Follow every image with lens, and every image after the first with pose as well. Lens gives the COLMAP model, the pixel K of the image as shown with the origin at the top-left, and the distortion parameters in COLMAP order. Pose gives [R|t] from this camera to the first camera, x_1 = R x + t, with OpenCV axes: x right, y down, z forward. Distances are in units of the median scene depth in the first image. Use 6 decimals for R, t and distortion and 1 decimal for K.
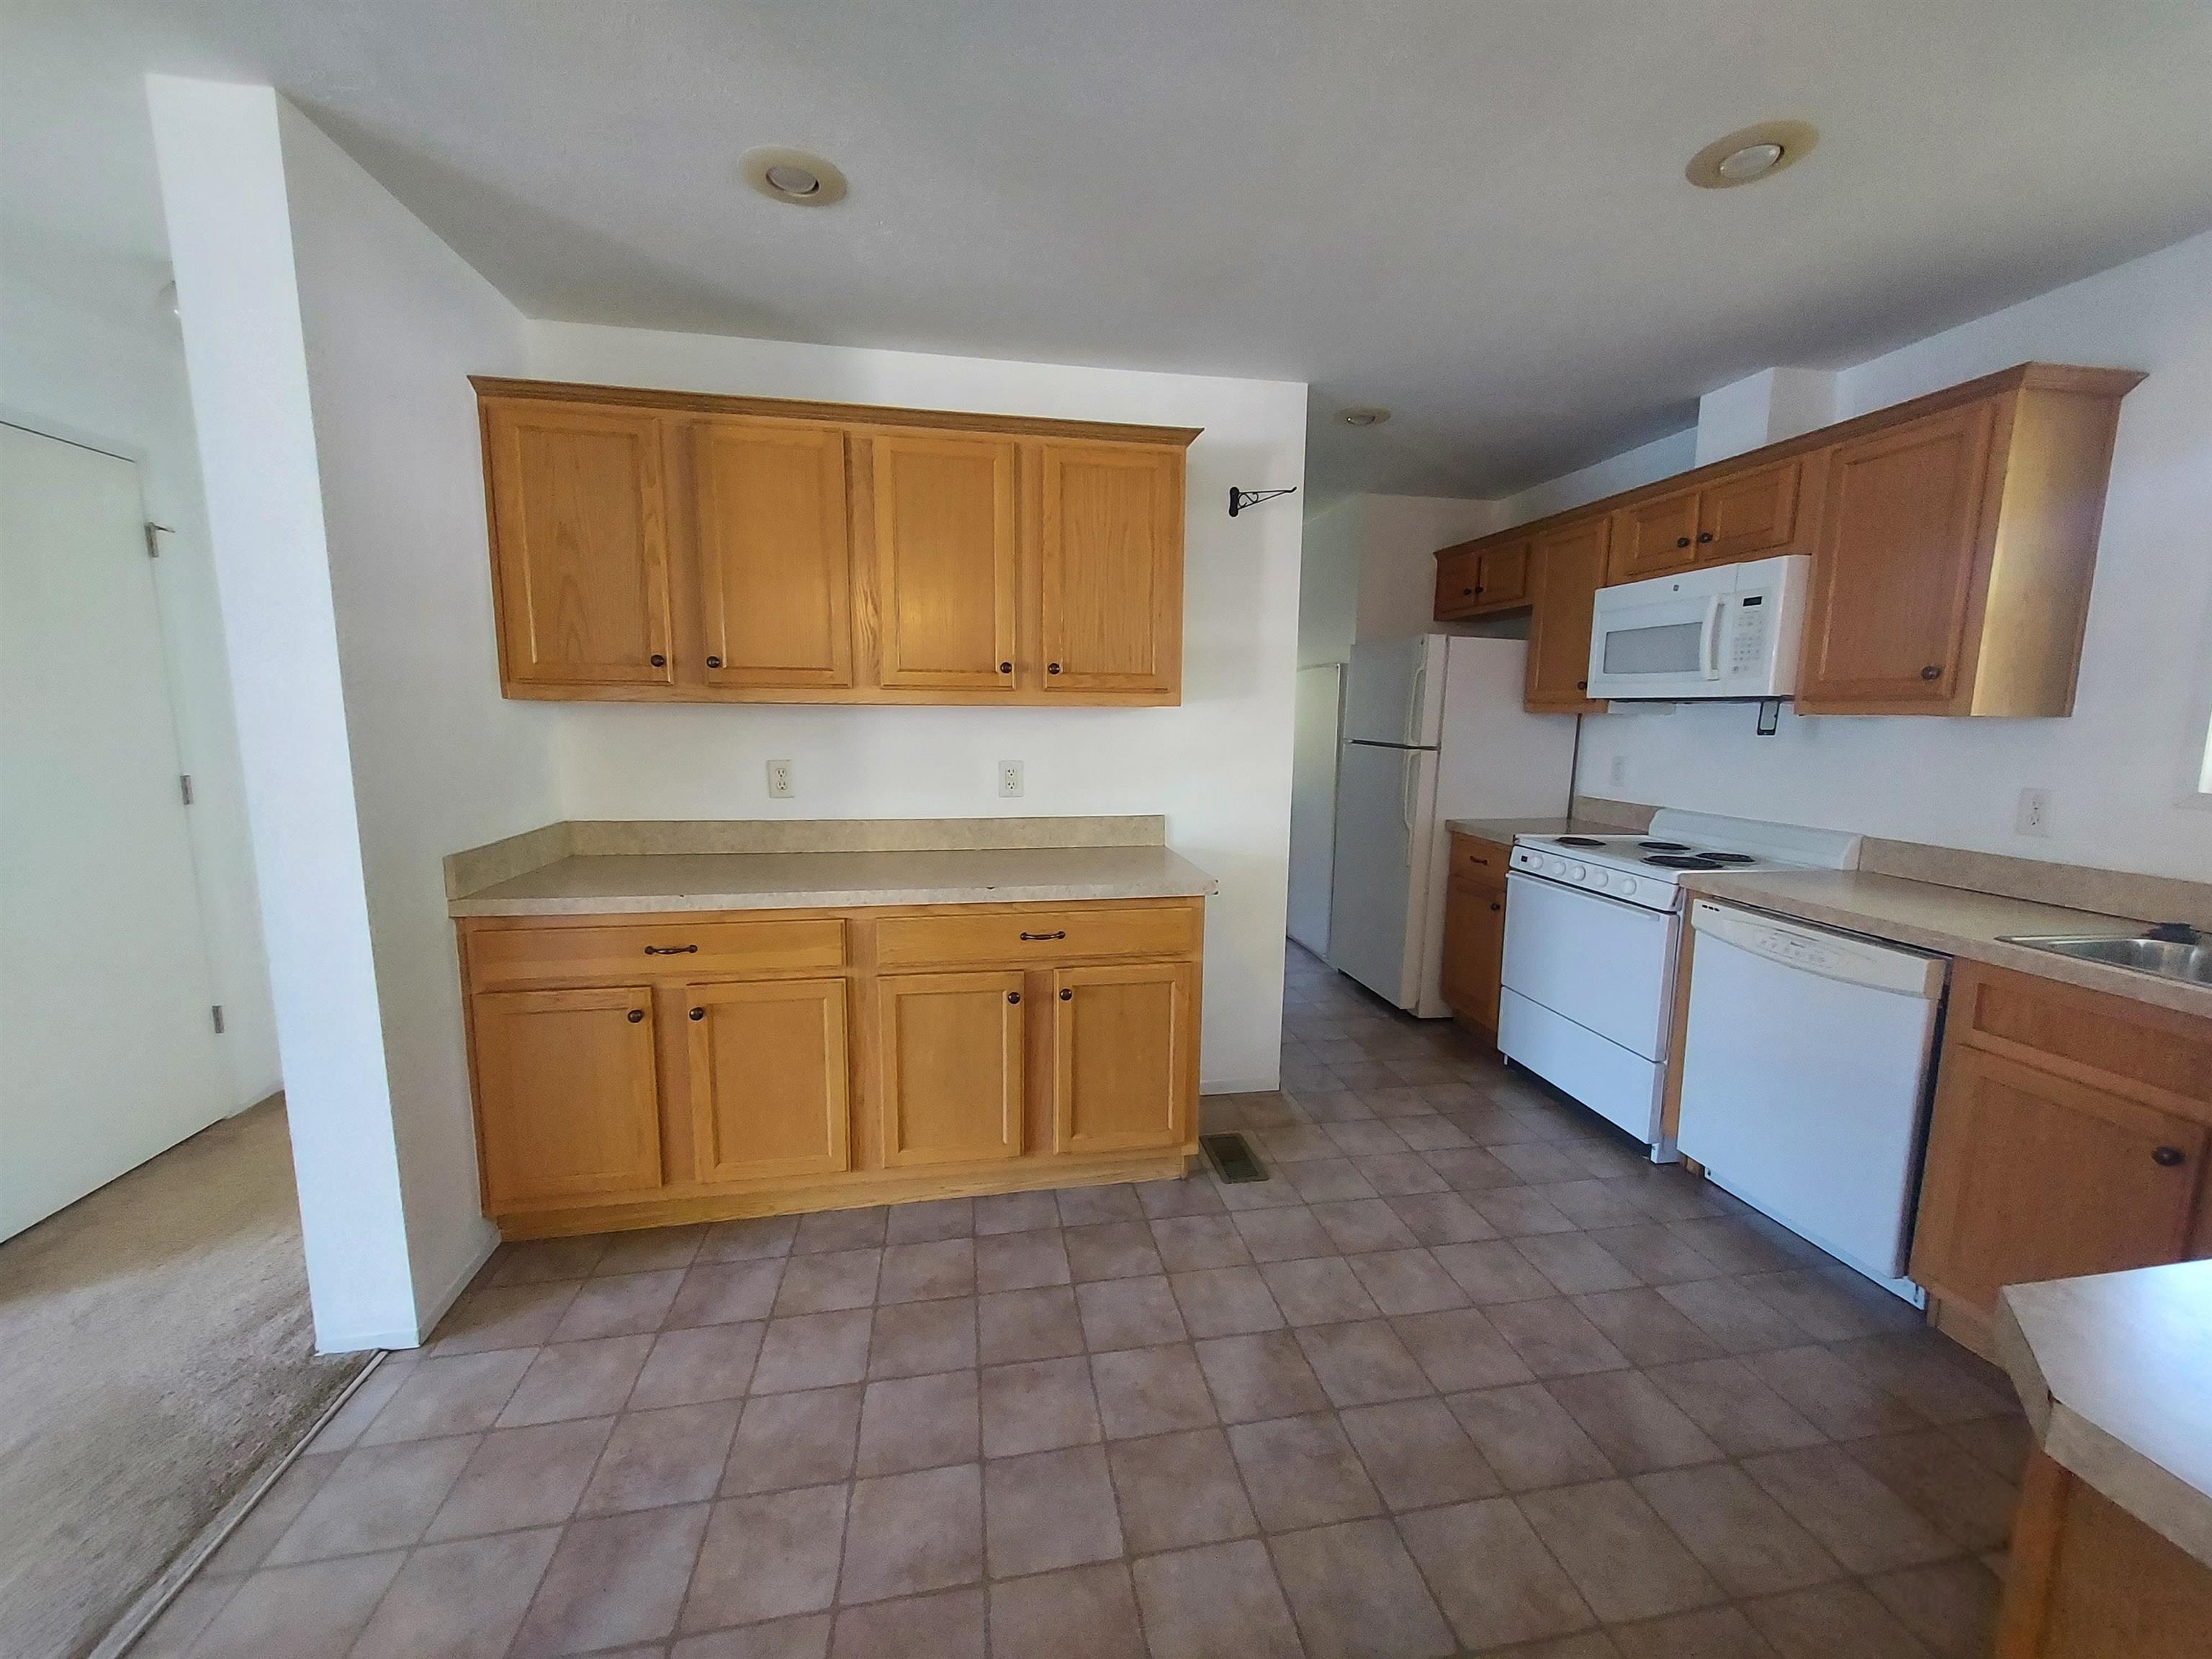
lens RADIAL K [[865.8, 0, 1115.9], [0, 865.8, 827.5], [0, 0, 1]] dist [0.007079, -0.000294]
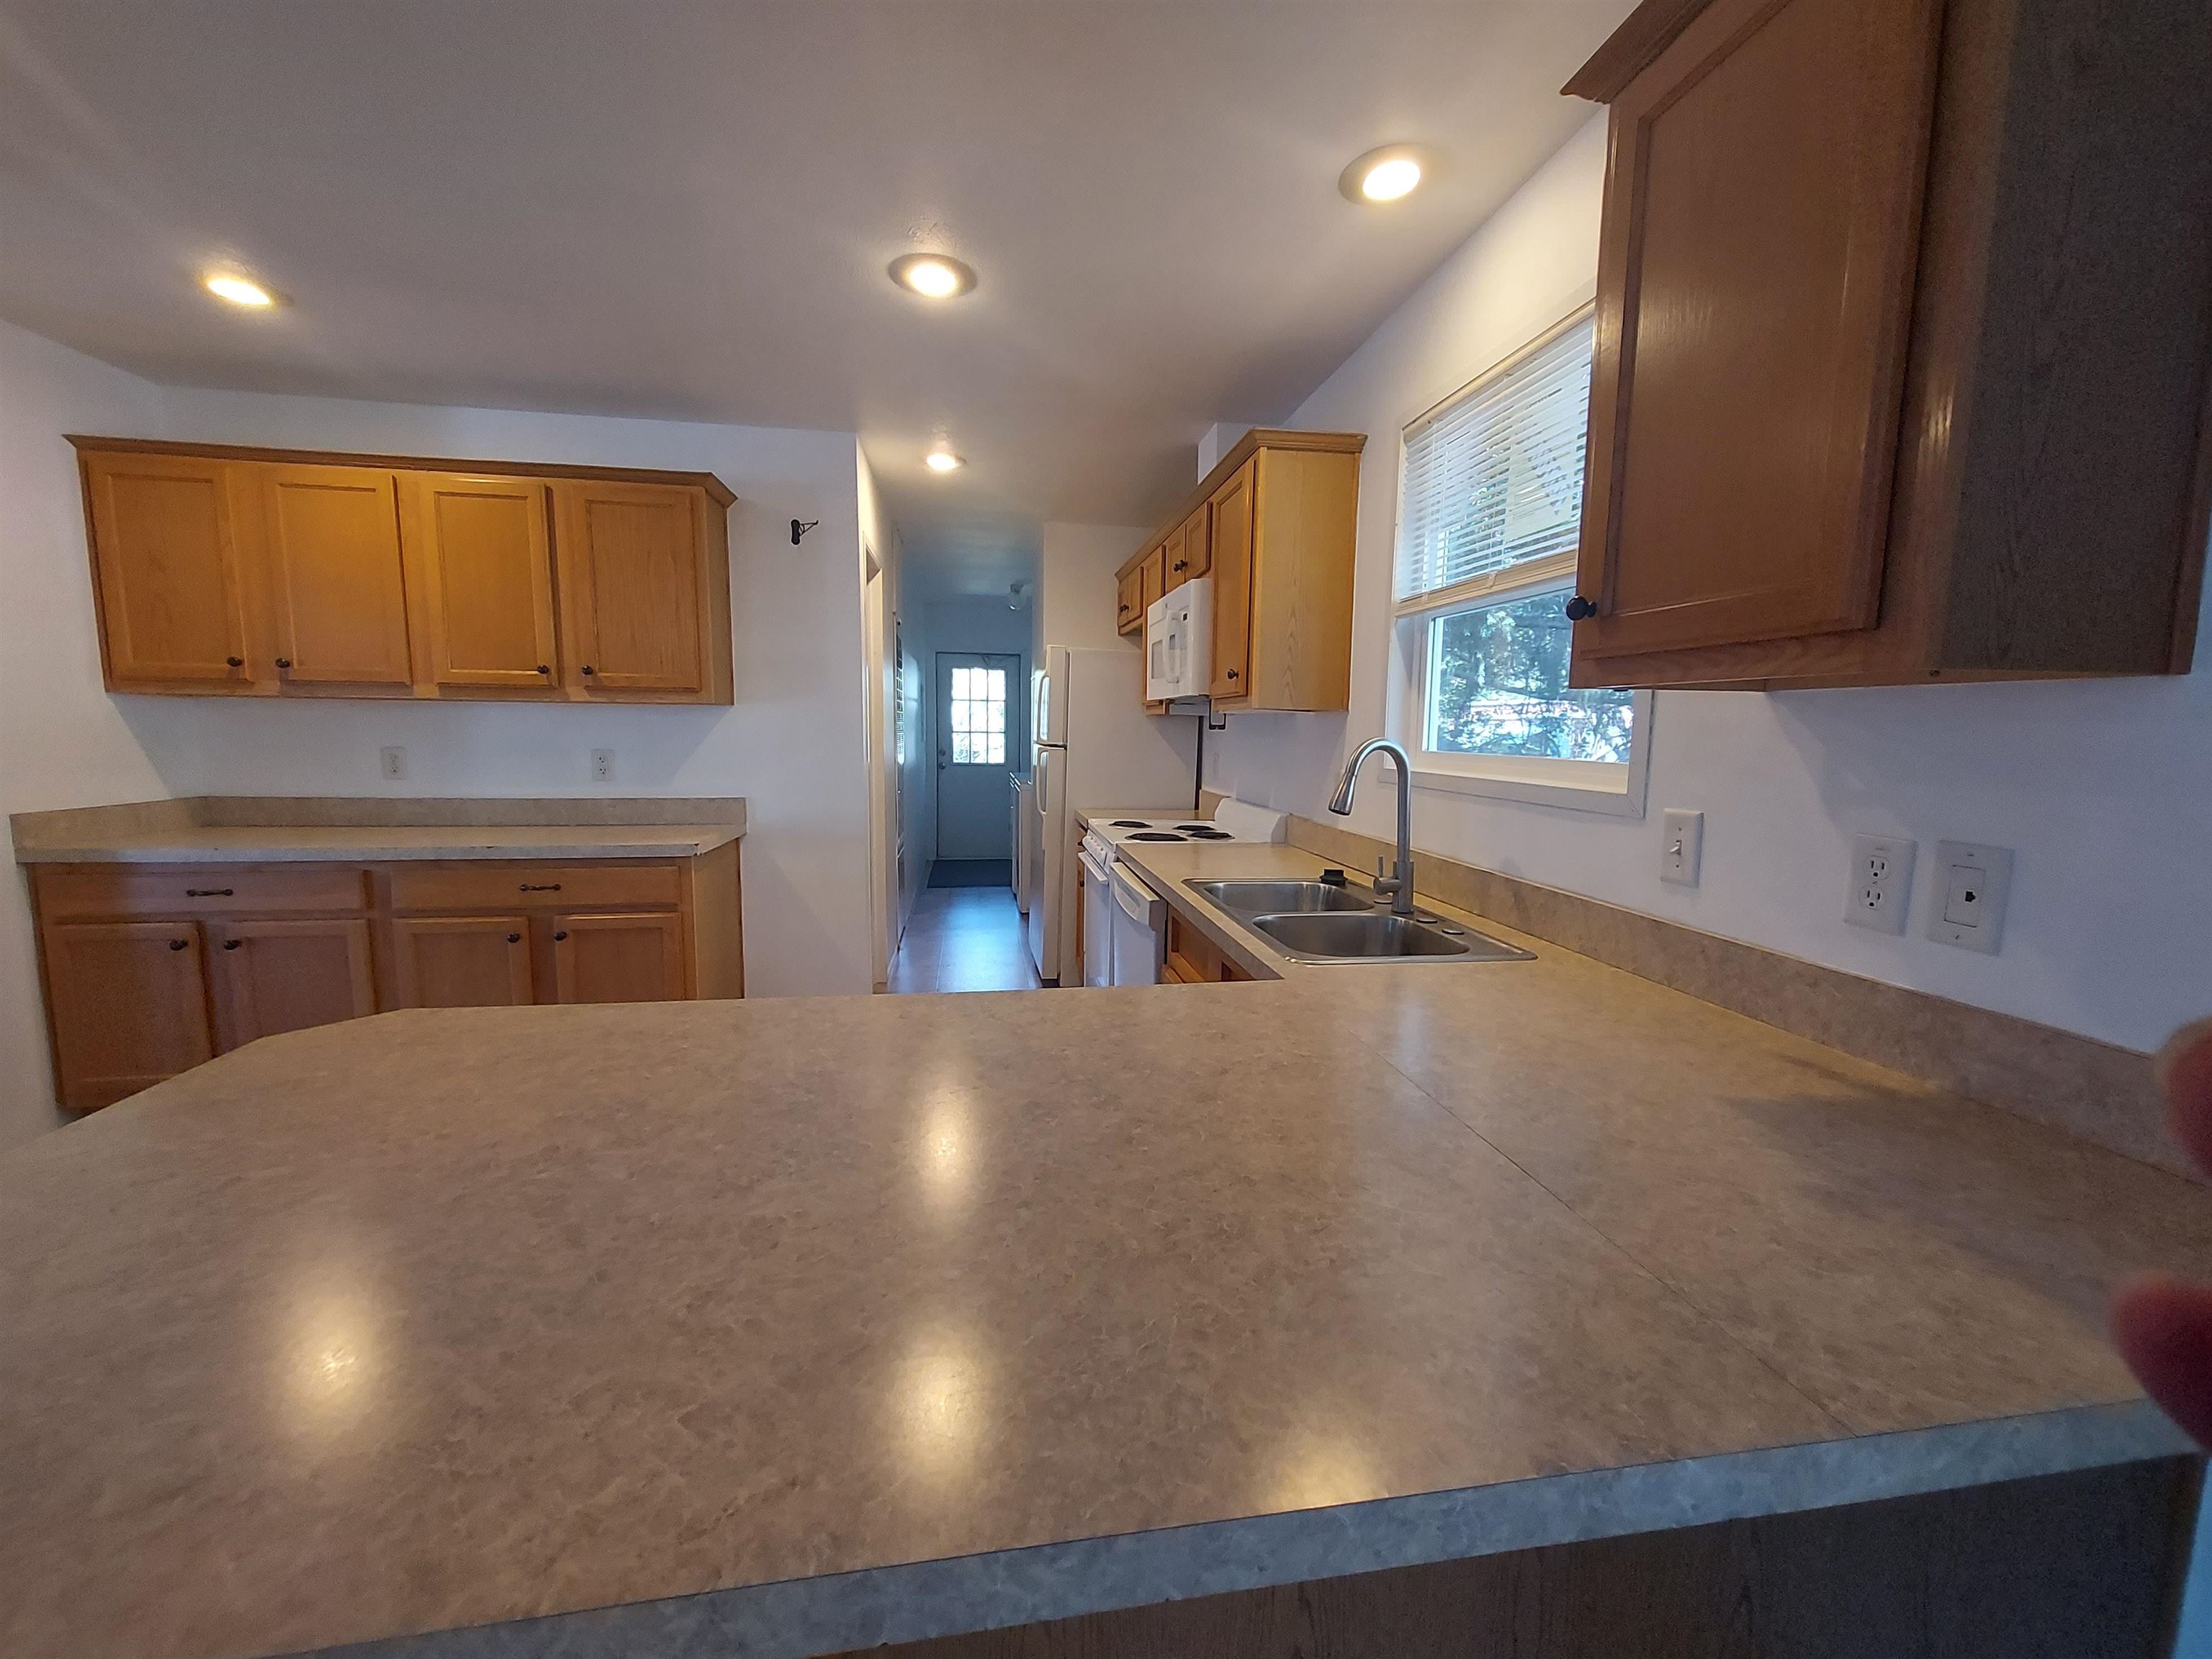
lens RADIAL K [[865.8, 0, 1115.9], [0, 865.8, 827.5], [0, 0, 1]] dist [0.007079, -0.000294]
pose [[0.999826, 0.004935, -0.017975, 0.731562], [-0.005347, 0.999722, -0.022951, 0.063054], [0.017857, 0.023043, 0.999575, -0.204926]]
